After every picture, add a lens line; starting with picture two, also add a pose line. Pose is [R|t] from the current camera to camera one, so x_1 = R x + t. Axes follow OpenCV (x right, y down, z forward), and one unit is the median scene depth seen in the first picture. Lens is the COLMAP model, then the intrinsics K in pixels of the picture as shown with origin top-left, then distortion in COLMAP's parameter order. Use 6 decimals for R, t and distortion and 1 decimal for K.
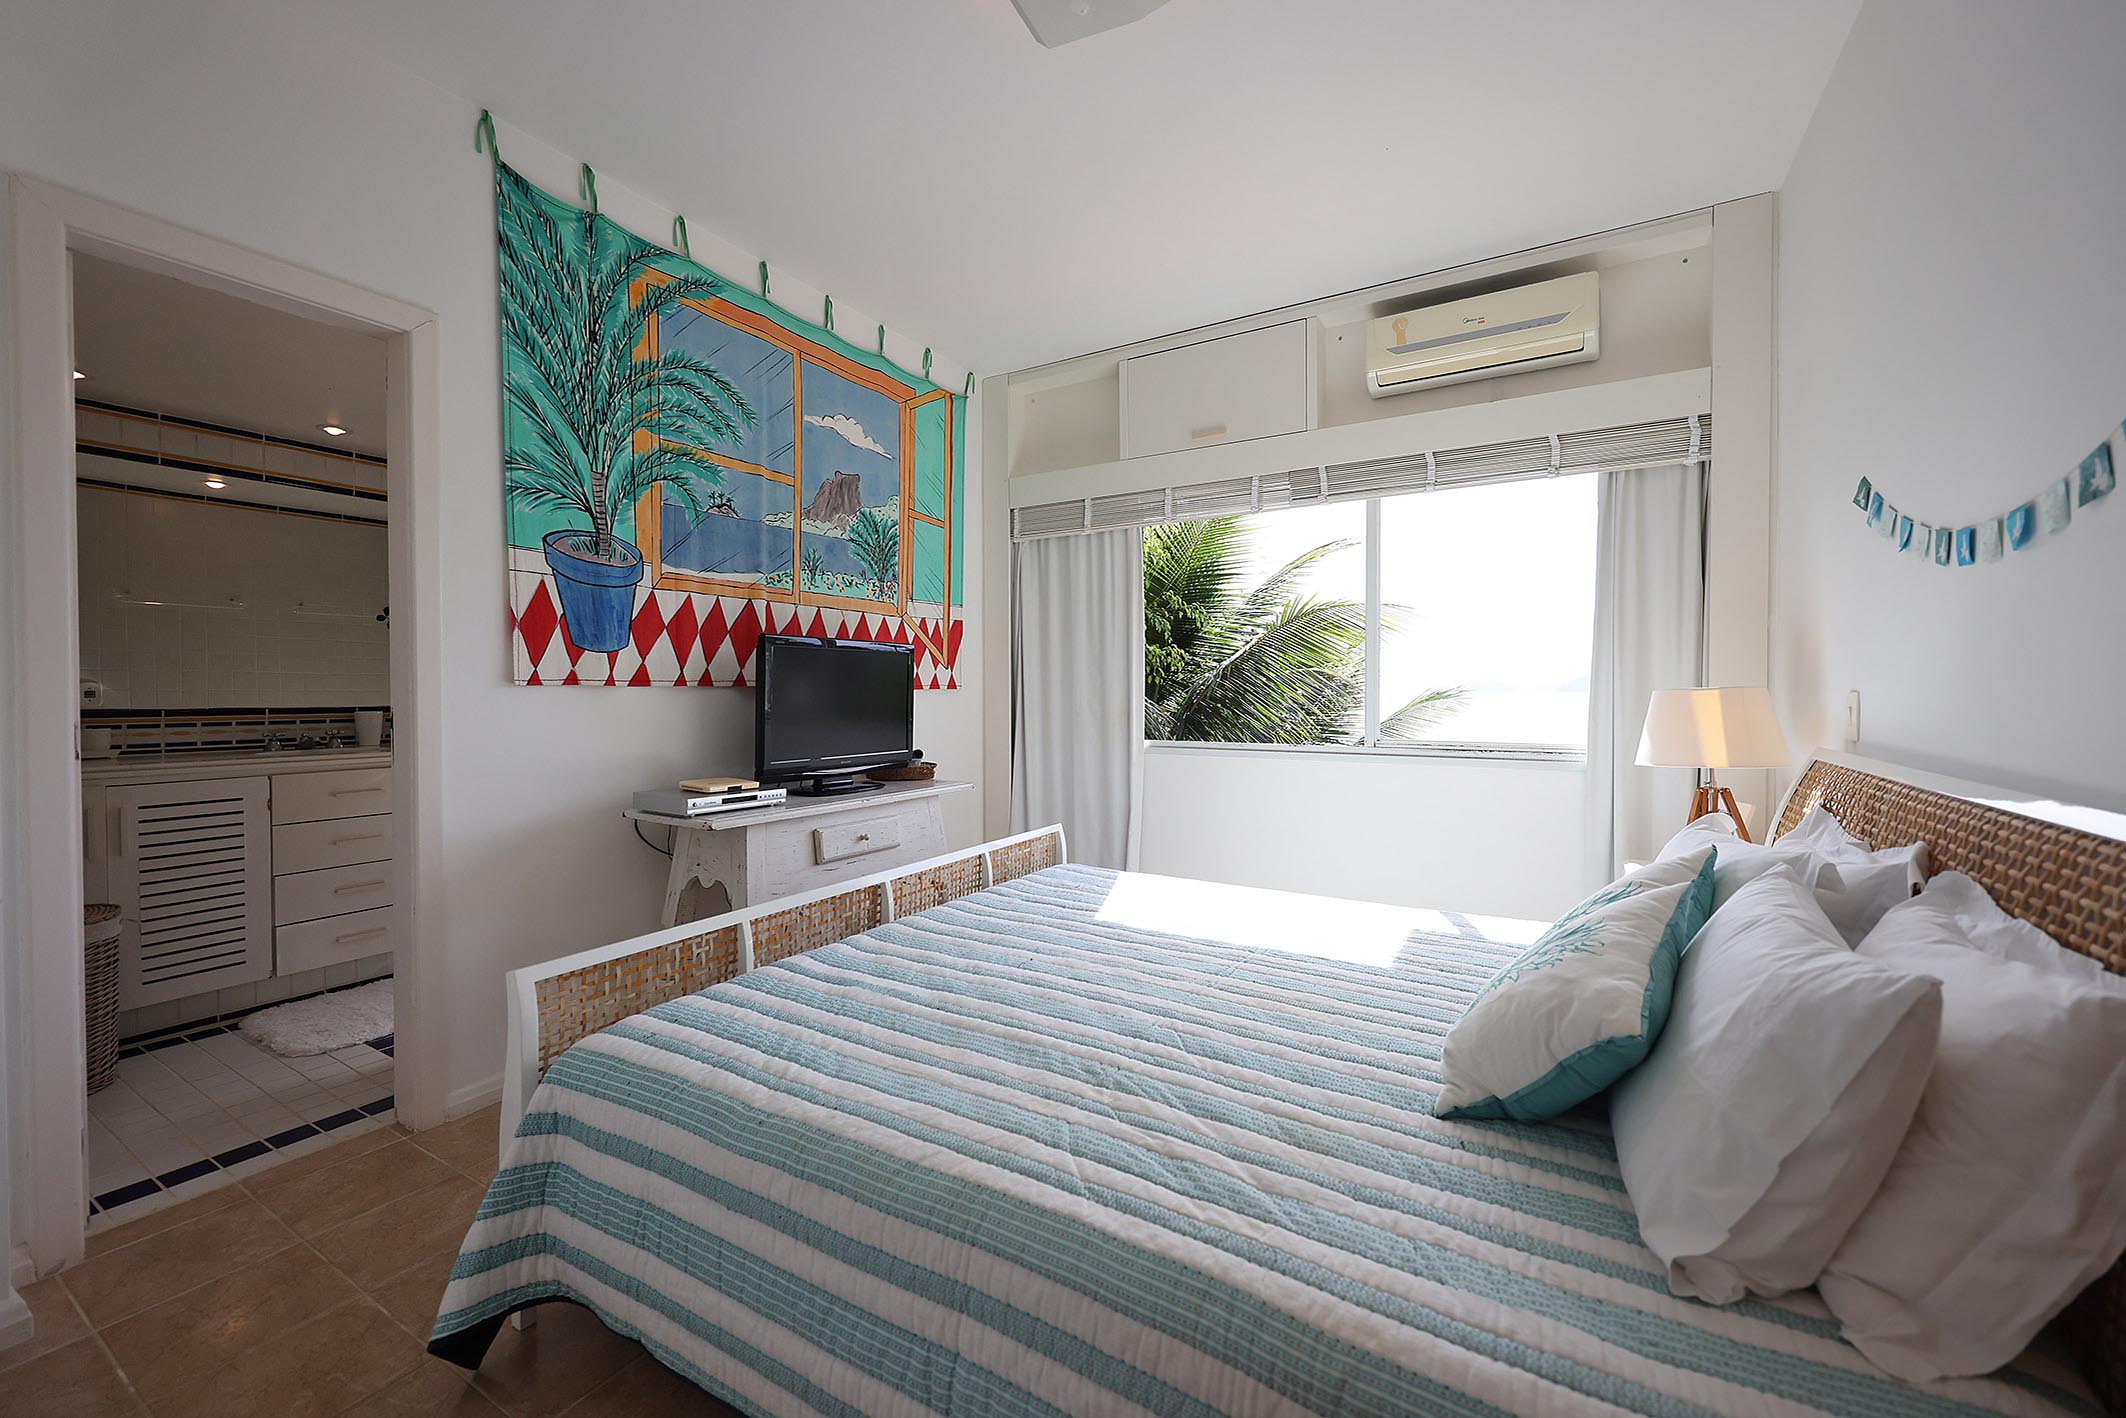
lens RADIAL K [[840.8, 0, 1053.4], [0, 840.8, 707.5], [0, 0, 1]] dist [0.001546, 0.000092]
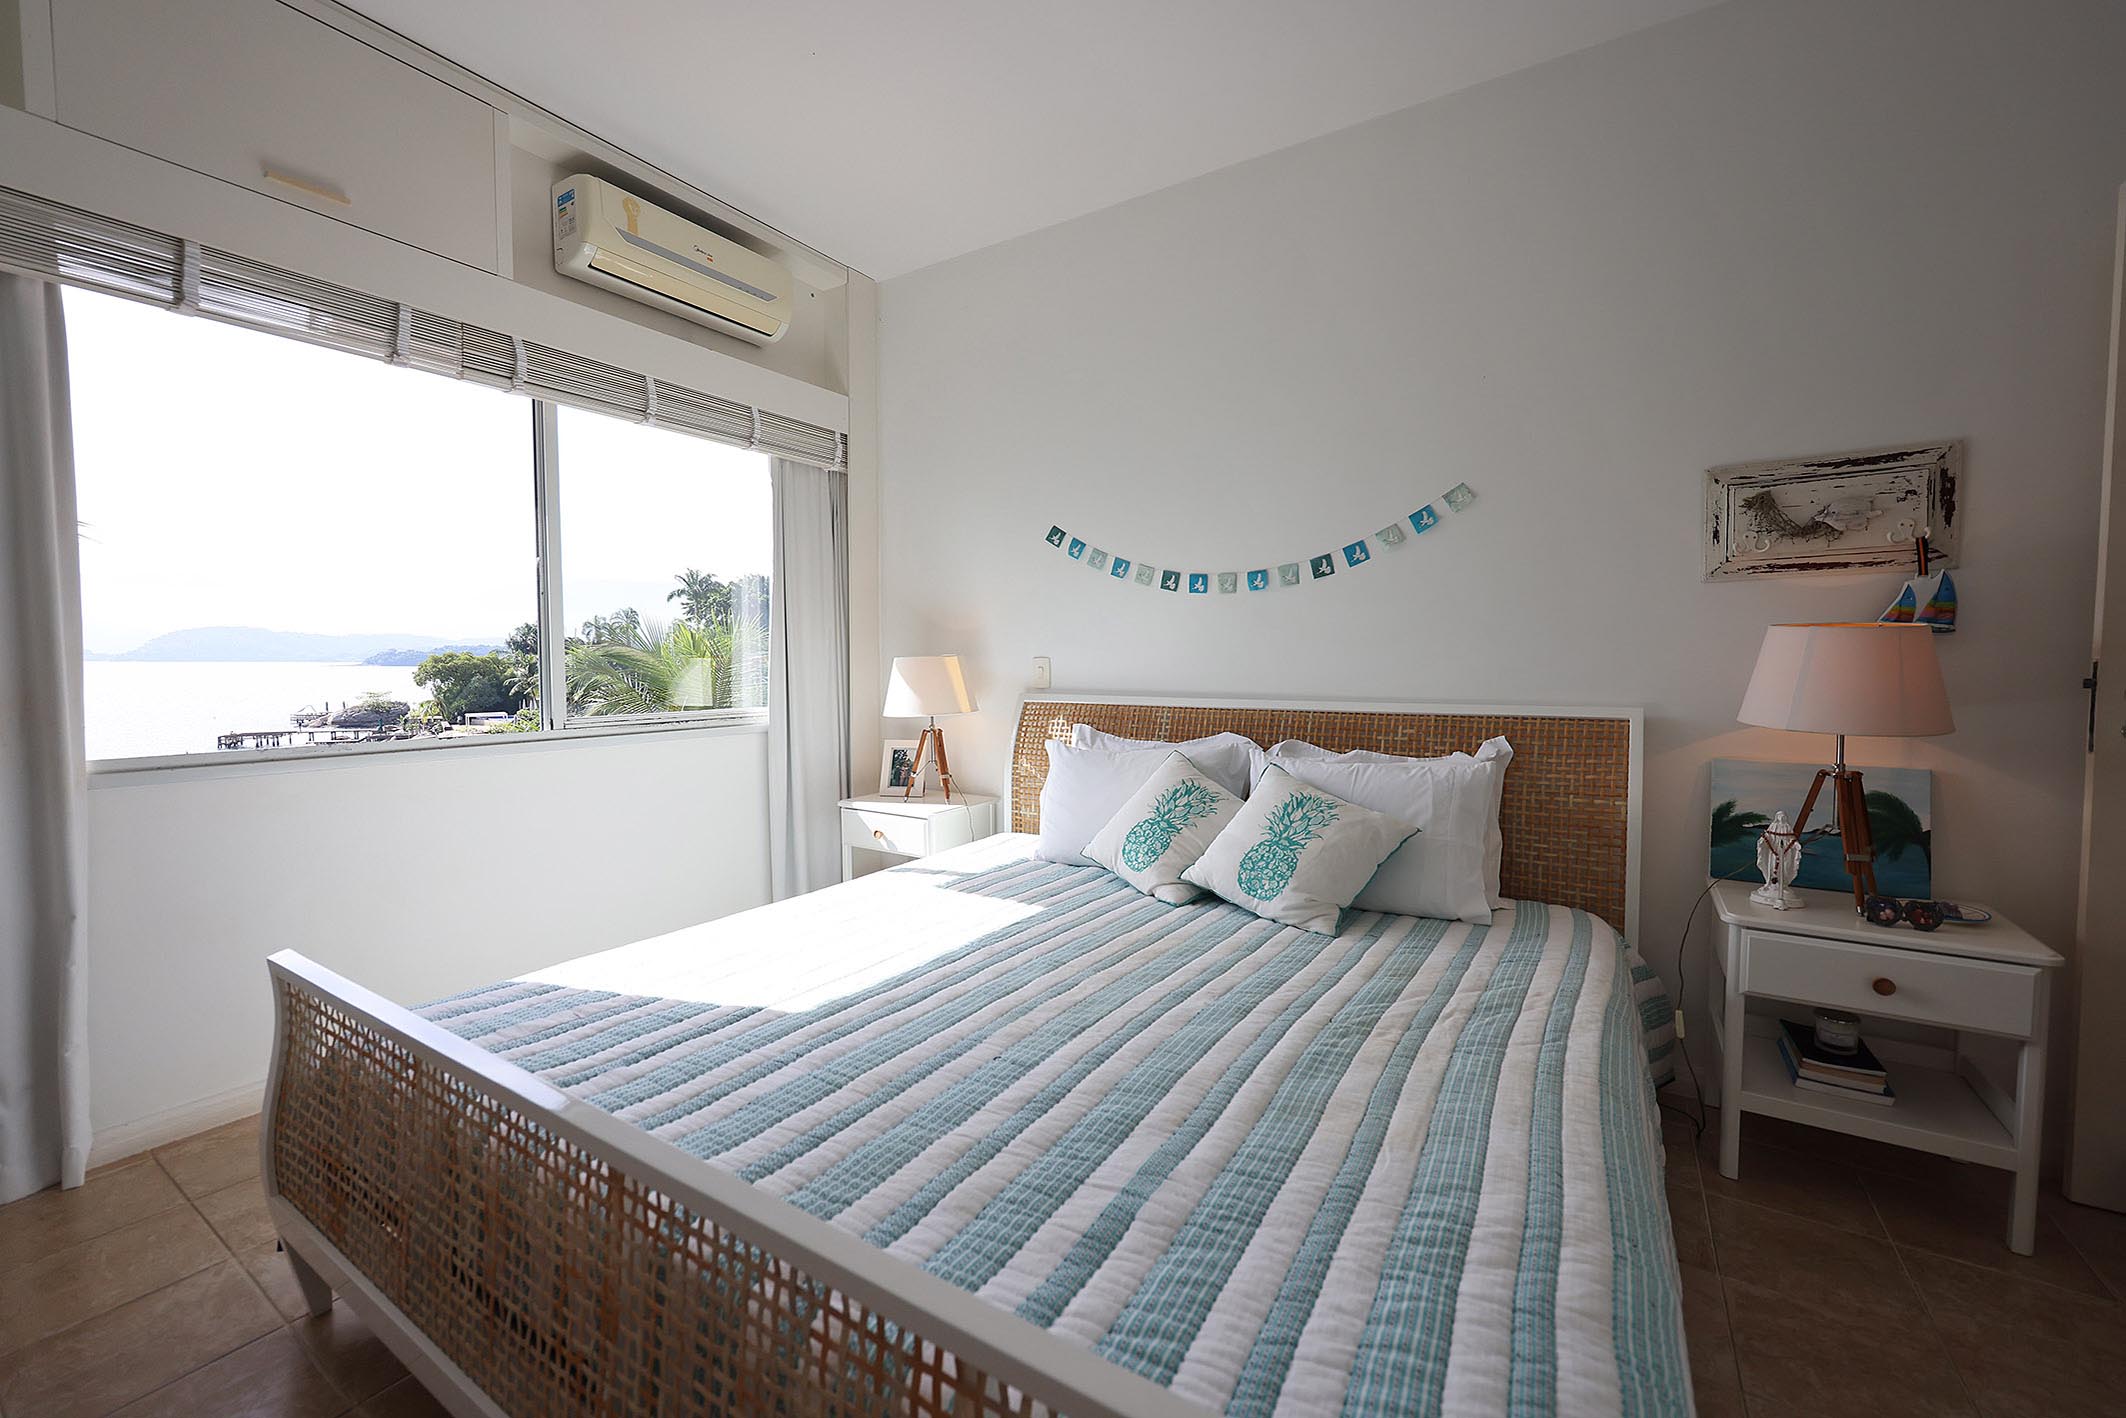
lens RADIAL K [[840.8, 0, 1059.0], [0, 840.8, 699.5], [0, 0, 1]] dist [0.001546, 0.000092]
pose [[0.031257, -0.047675, 0.998374, -0.604101], [0.019622, 0.998699, 0.047077, -0.012178], [-0.999319, 0.018119, 0.032151, 0.829554]]
